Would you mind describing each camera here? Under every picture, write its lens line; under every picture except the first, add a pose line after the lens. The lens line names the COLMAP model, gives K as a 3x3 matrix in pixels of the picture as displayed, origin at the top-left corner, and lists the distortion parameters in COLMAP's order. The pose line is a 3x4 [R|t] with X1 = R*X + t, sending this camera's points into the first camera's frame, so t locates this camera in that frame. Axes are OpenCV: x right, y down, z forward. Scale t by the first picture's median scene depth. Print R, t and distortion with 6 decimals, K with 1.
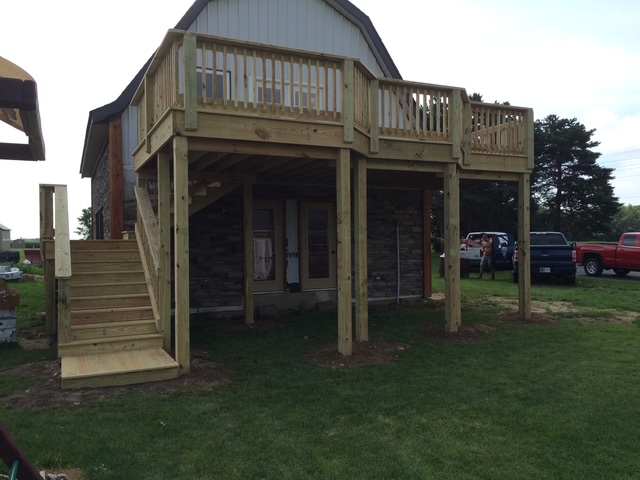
lens RADIAL K [[545.5, 0, 320.7], [0, 545.5, 243.3], [0, 0, 1]] dist [0.077899, -0.121516]
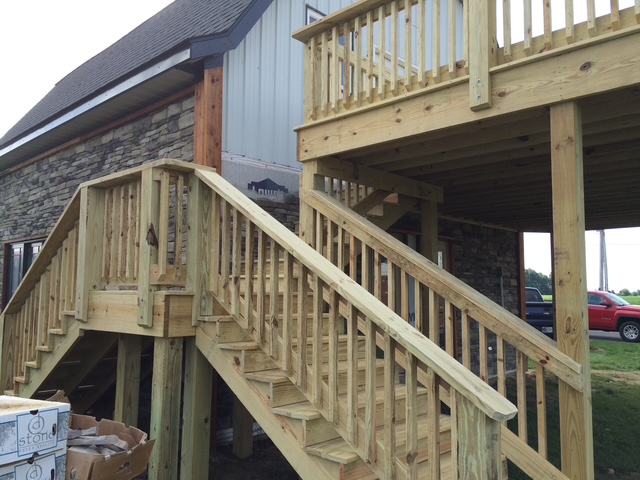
lens RADIAL K [[545.5, 0, 320.7], [0, 545.5, 243.3], [0, 0, 1]] dist [0.077899, -0.121516]
pose [[0.934569, 0.050125, 0.352232, -0.574209], [-0.018959, 0.995636, -0.091380, -0.007029], [-0.355275, 0.078723, 0.931441, 0.599939]]
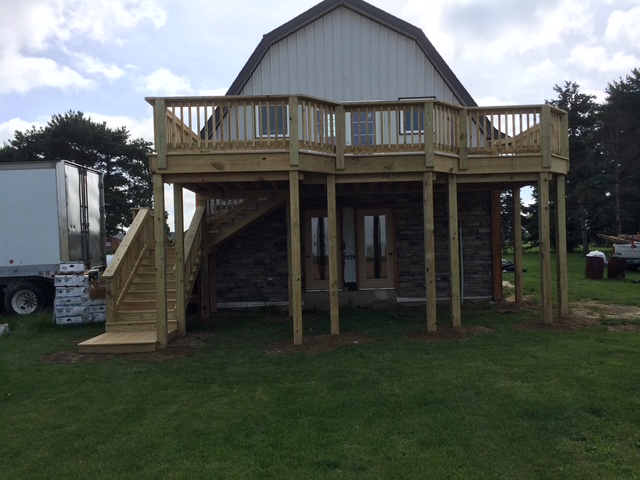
lens RADIAL K [[545.5, 0, 320.7], [0, 545.5, 243.3], [0, 0, 1]] dist [0.077899, -0.121516]
pose [[0.905945, -0.015105, -0.423126, 0.531806], [0.017698, 0.999841, 0.002200, -0.014919], [0.423026, -0.009482, 0.906068, -0.048679]]
